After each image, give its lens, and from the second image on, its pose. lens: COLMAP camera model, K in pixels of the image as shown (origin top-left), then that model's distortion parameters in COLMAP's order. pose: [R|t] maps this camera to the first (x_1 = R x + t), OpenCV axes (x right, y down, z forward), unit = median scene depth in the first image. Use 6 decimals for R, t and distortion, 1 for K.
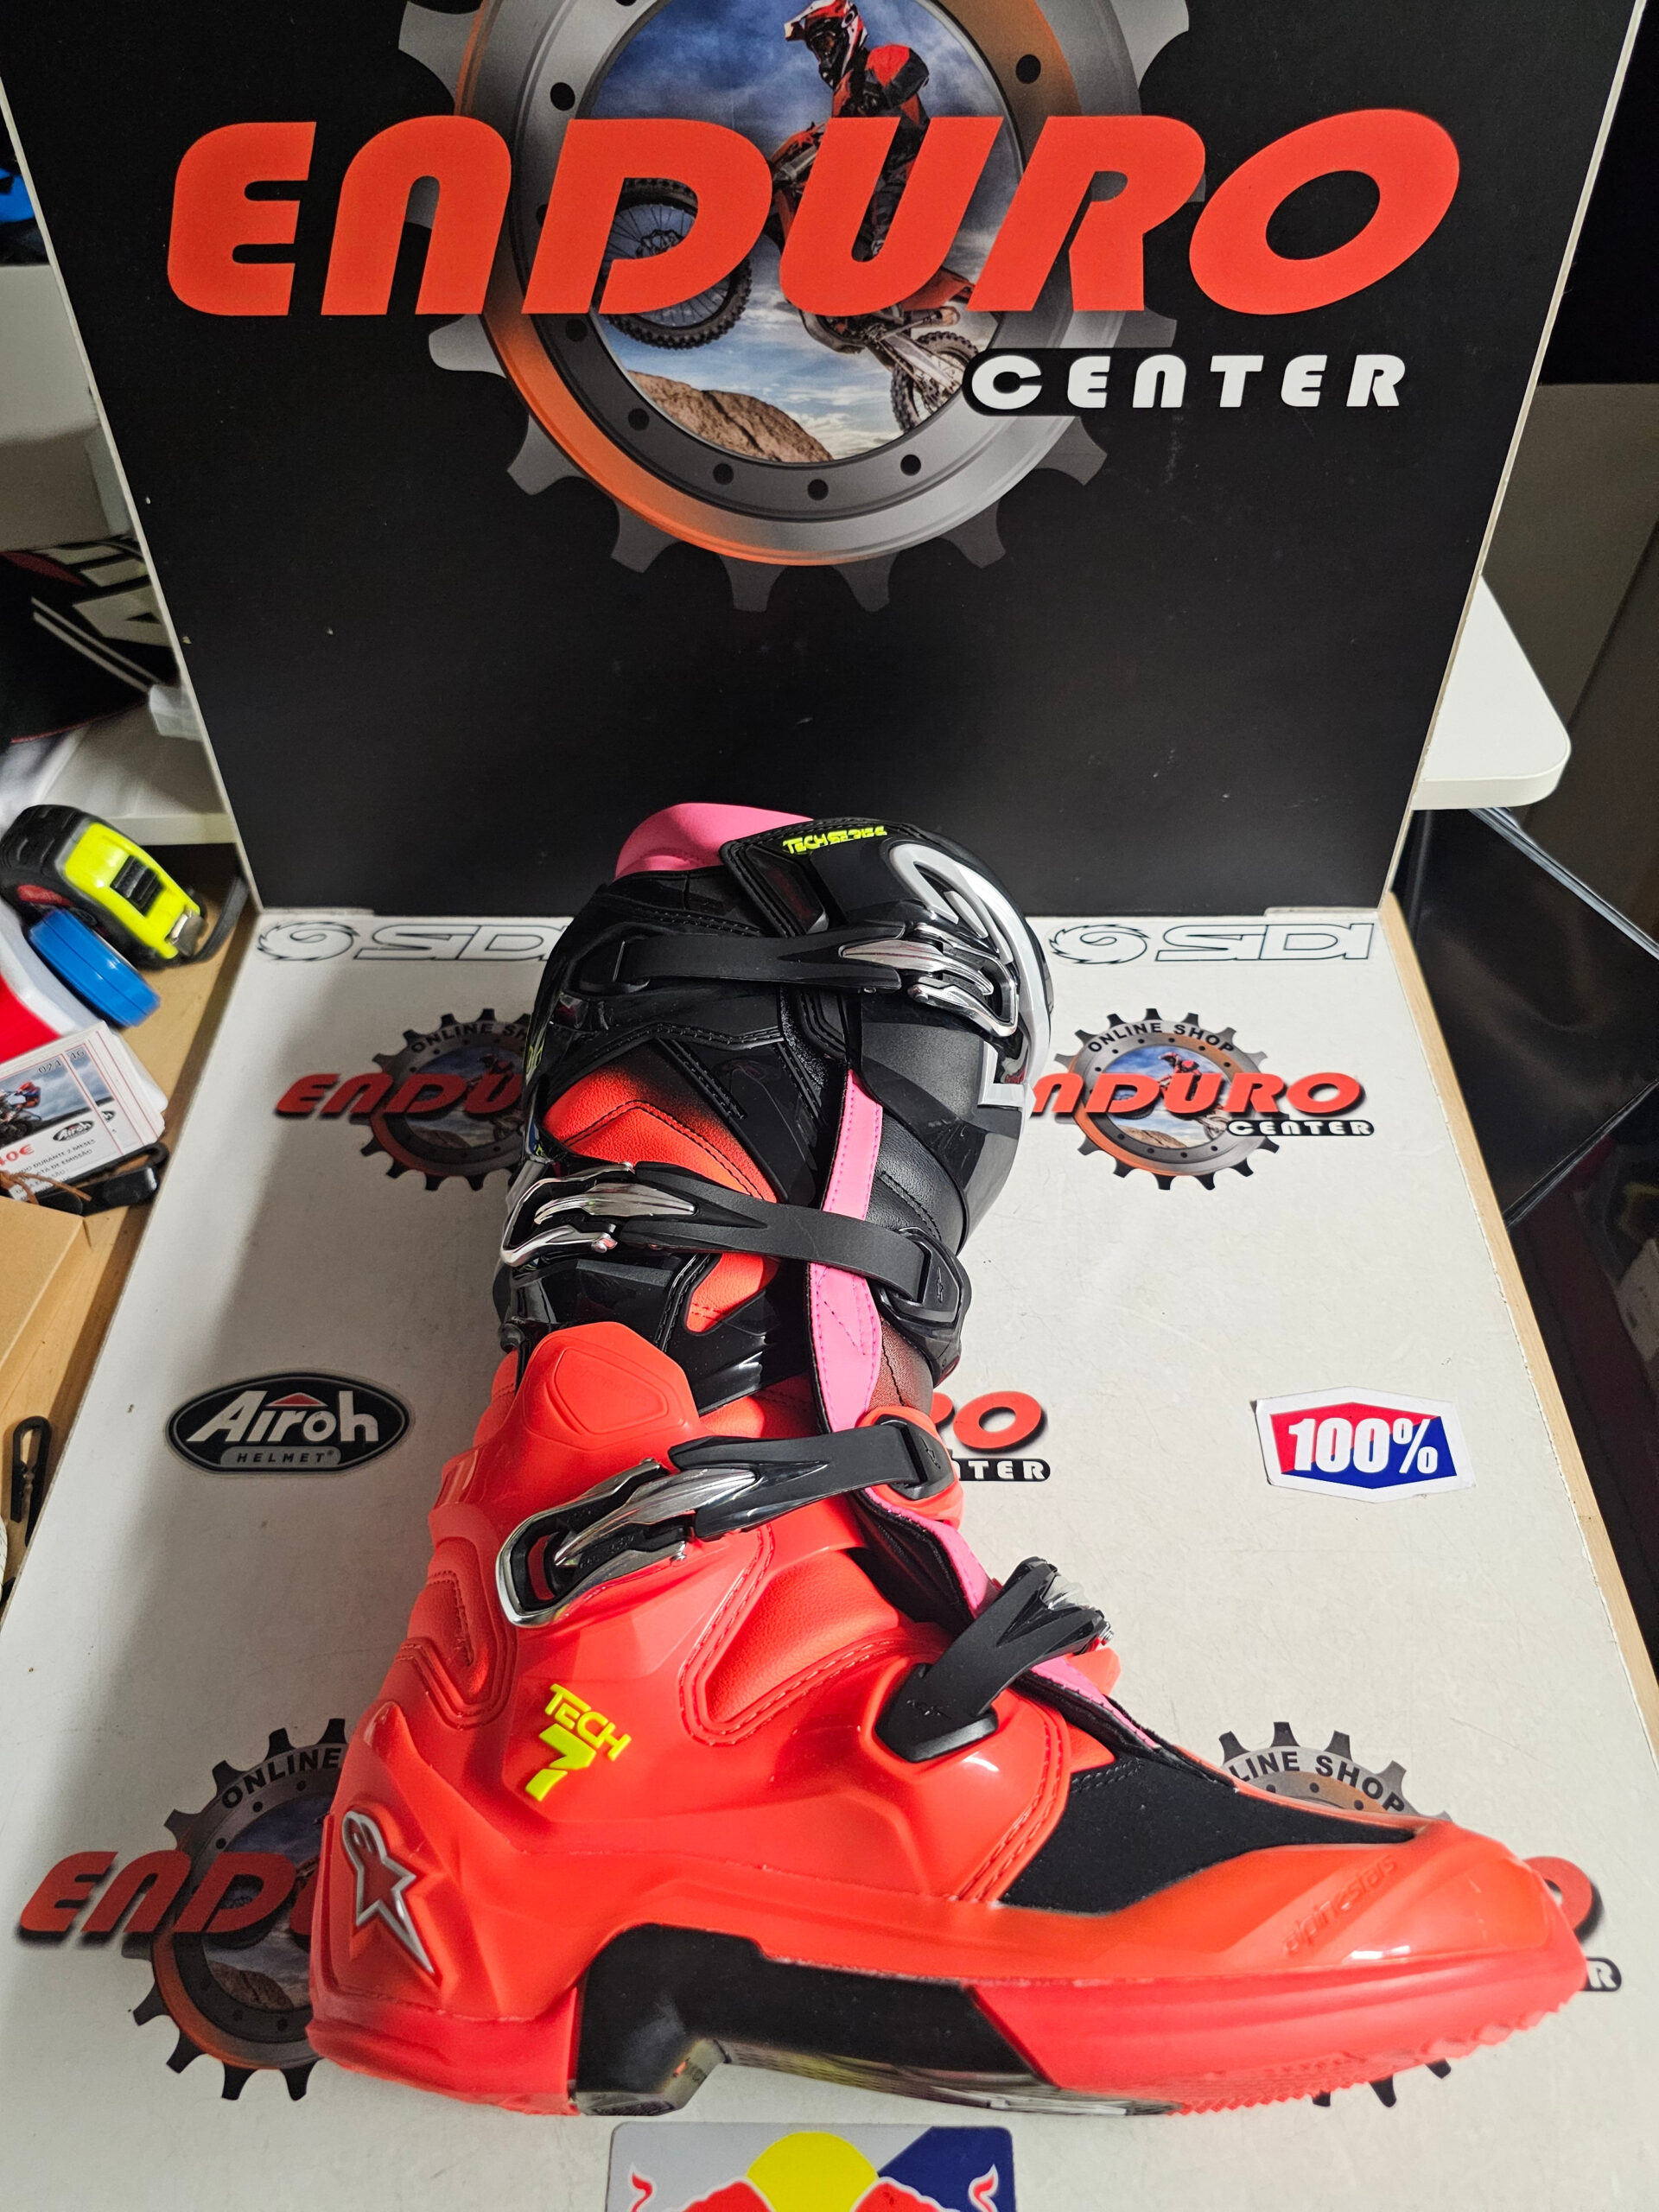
lens RADIAL K [[1518.3, 0, 834.9], [0, 1518.3, 1054.0], [0, 0, 1]] dist [0.016985, -0.016673]
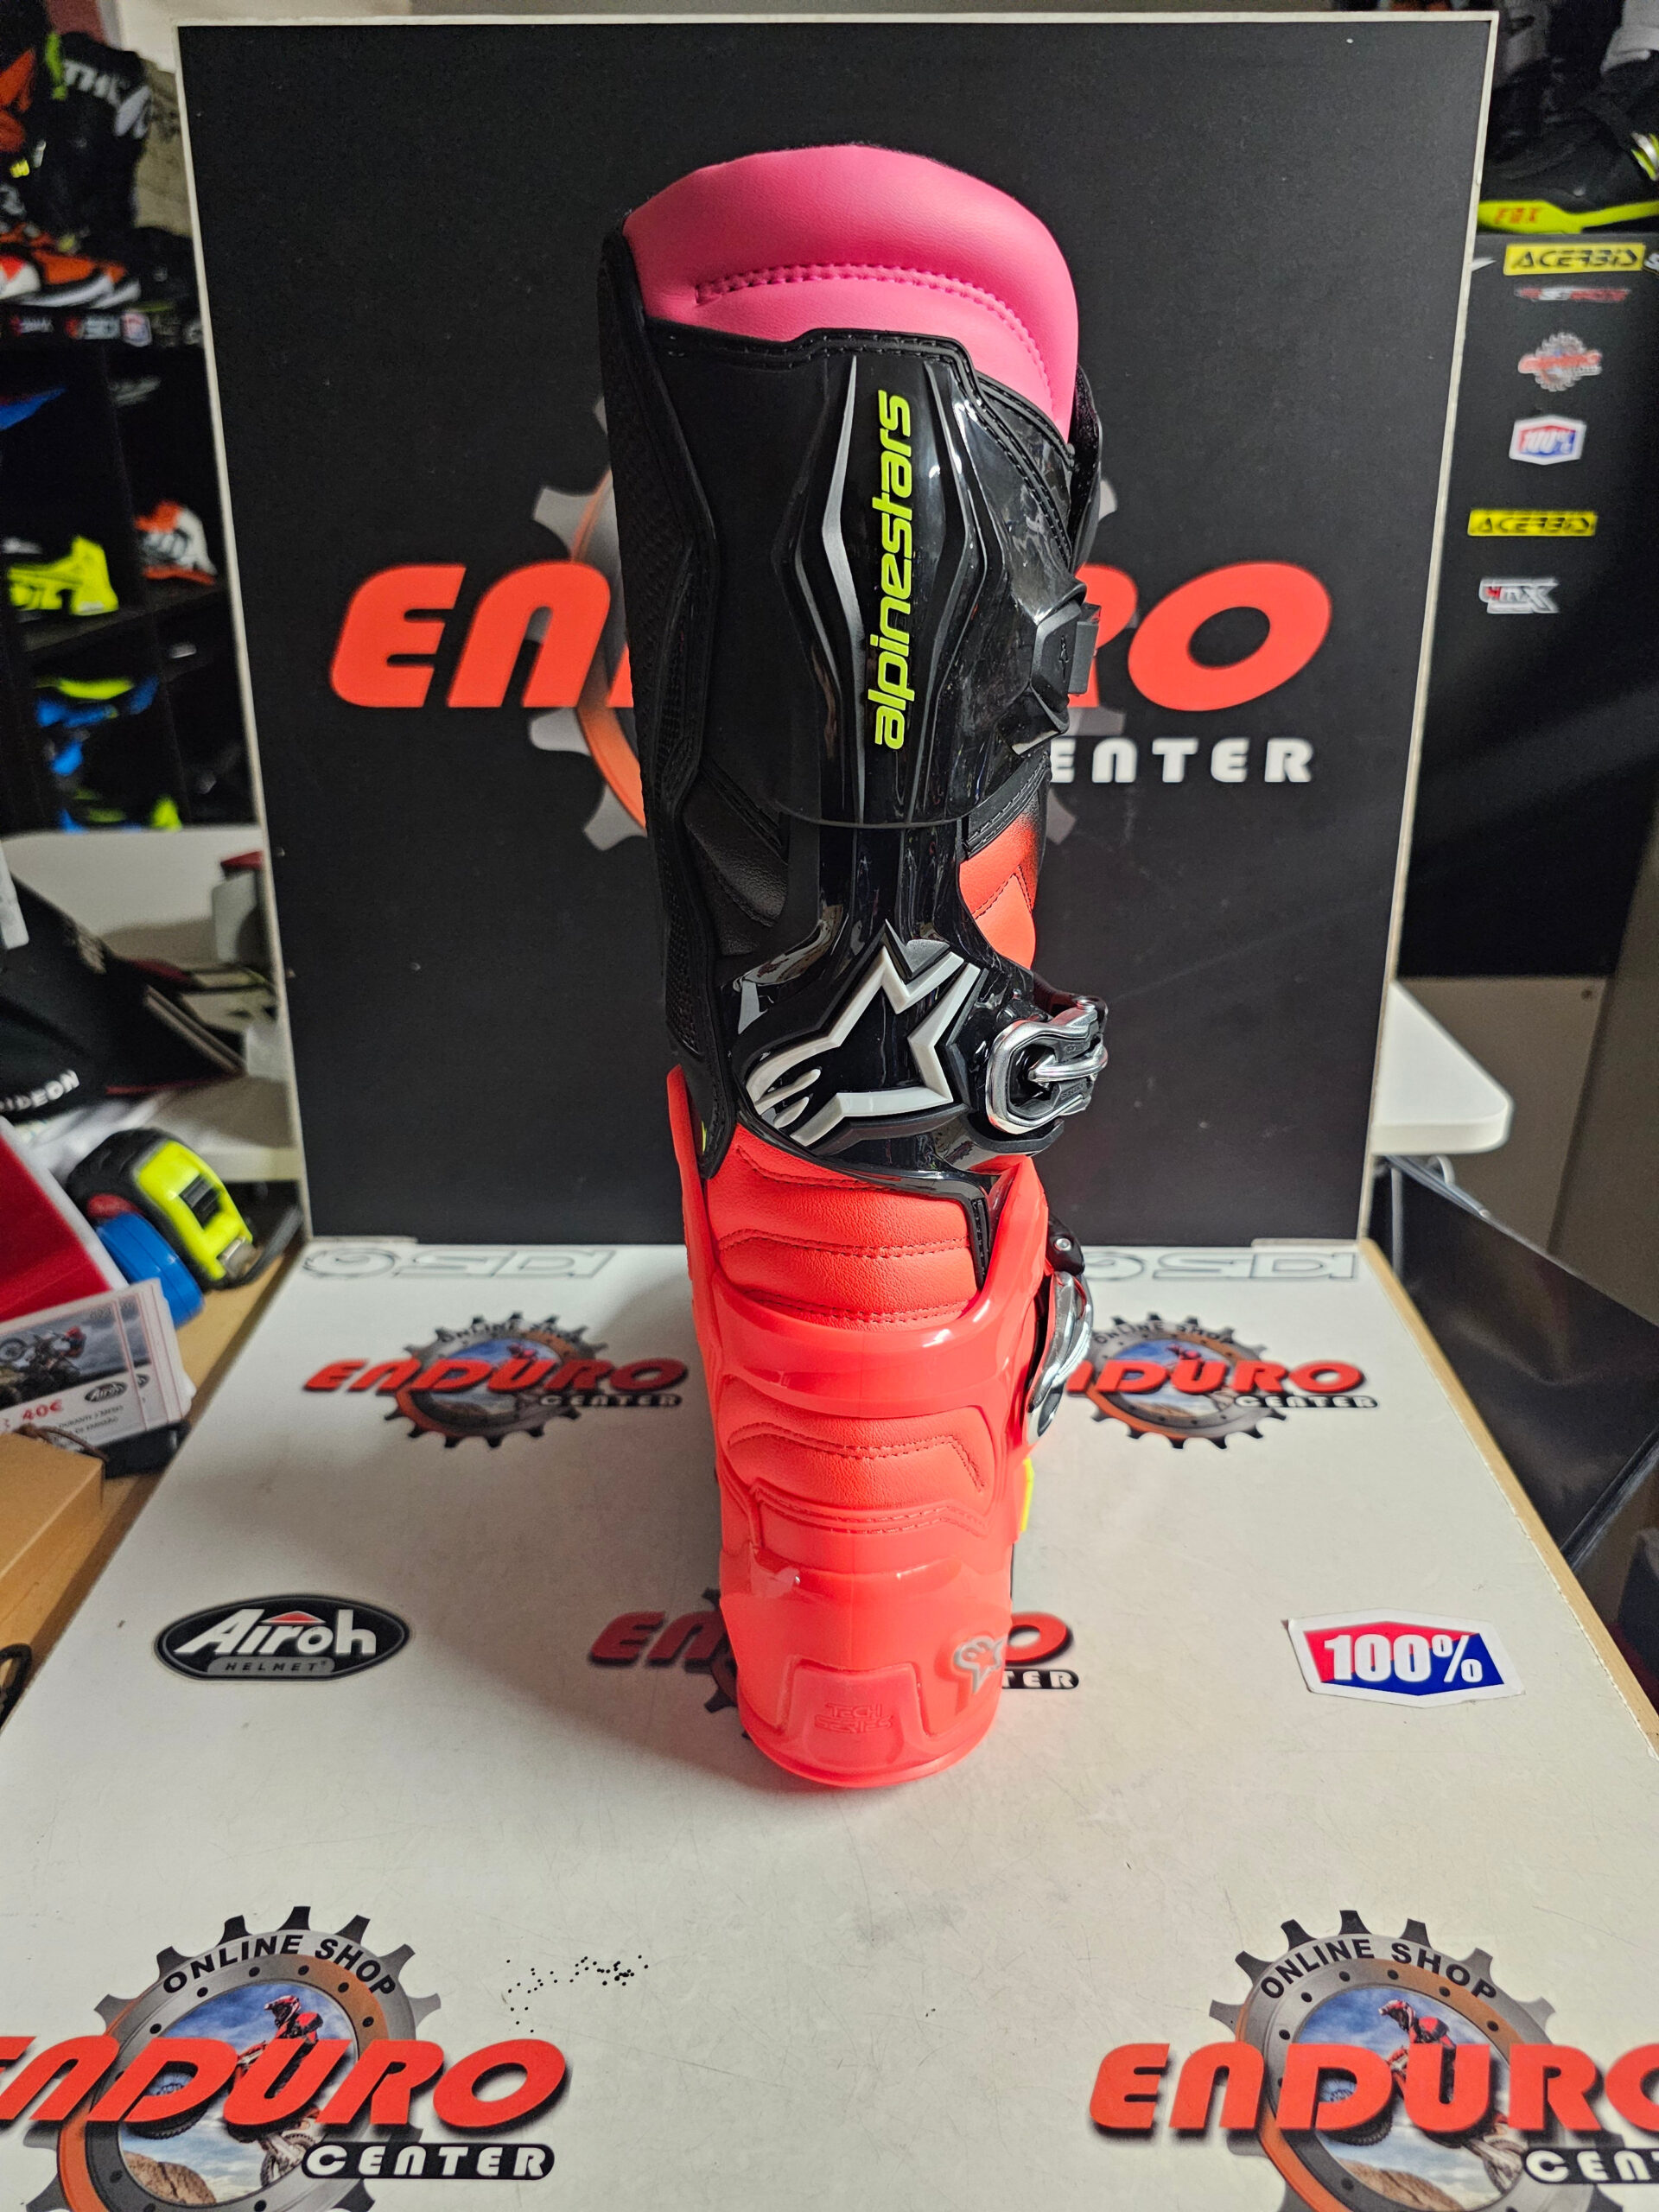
lens RADIAL K [[1518.3, 0, 843.5], [0, 1518.3, 1091.4], [0, 0, 1]] dist [0.016985, -0.016673]
pose [[0.999972, 0.006448, 0.003920, -0.011734], [-0.004254, 0.910751, -0.412934, 0.325509], [-0.006233, 0.412906, 0.910752, -0.019725]]
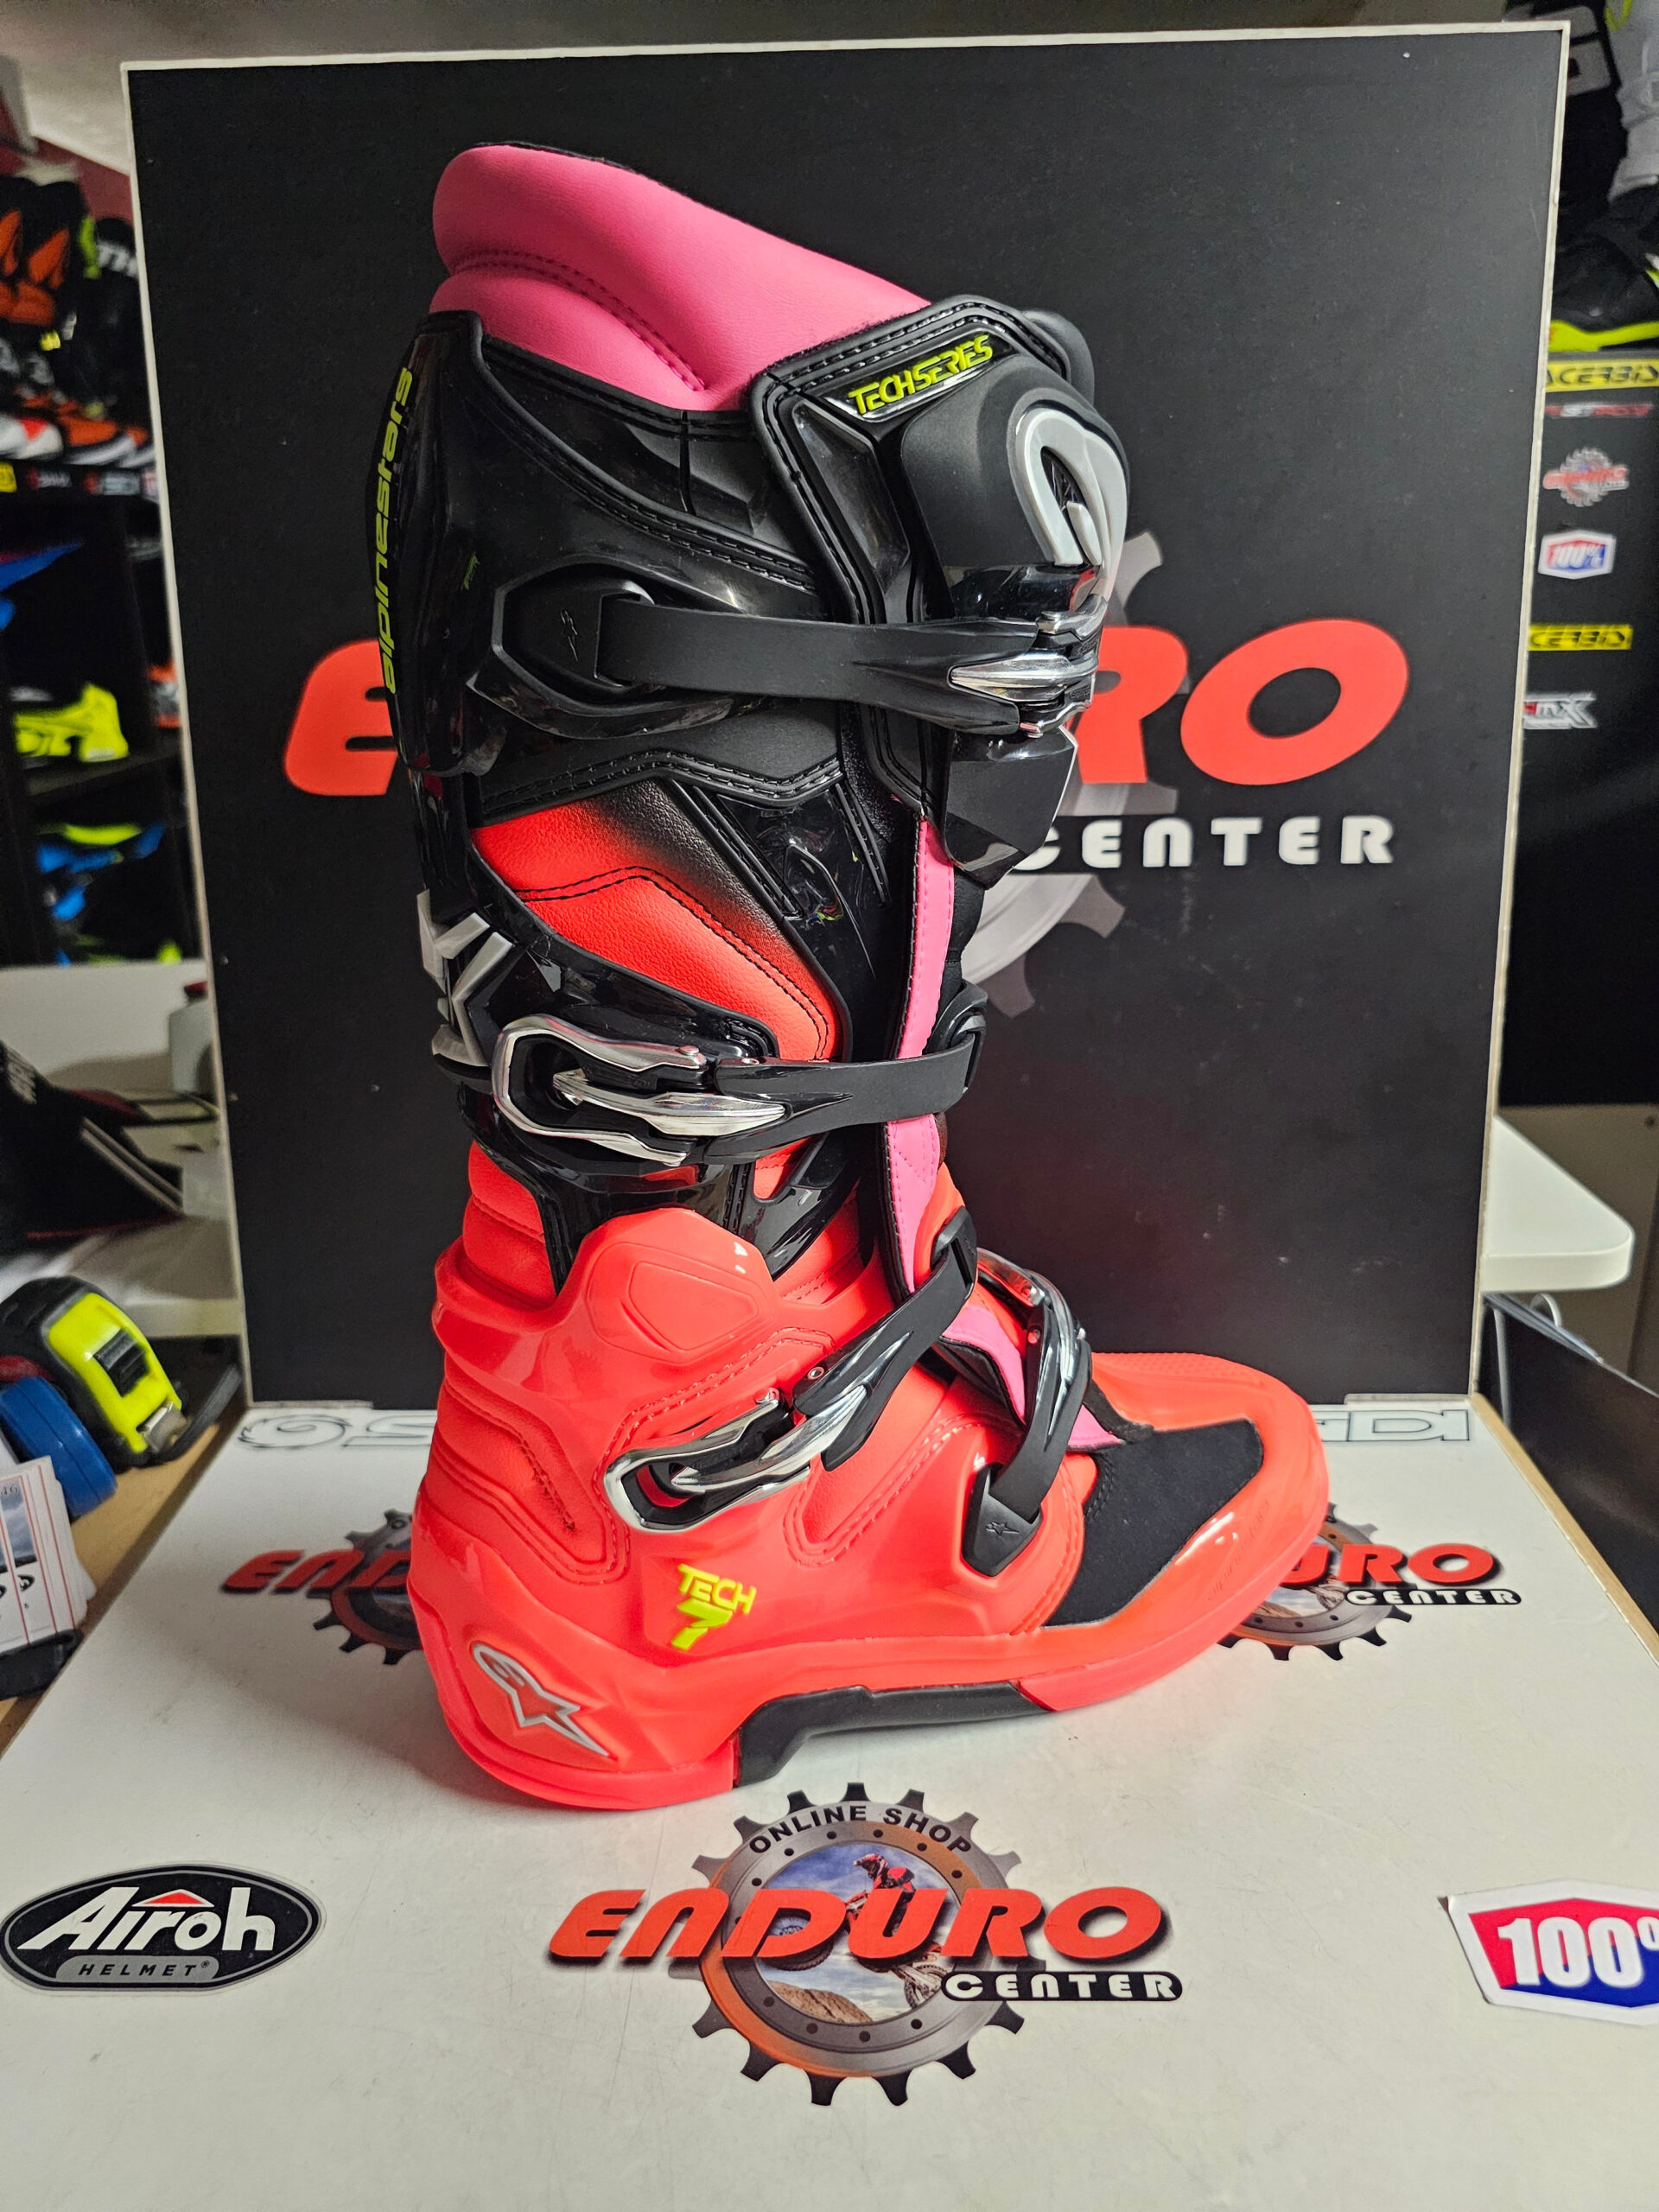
lens RADIAL K [[1518.3, 0, 837.7], [0, 1518.3, 1076.7], [0, 0, 1]] dist [0.016985, -0.016673]
pose [[0.999908, -0.005839, -0.012228, -0.011799], [-0.001173, 0.861682, -0.507447, 0.263508], [0.013499, 0.507415, 0.861596, 0.143072]]
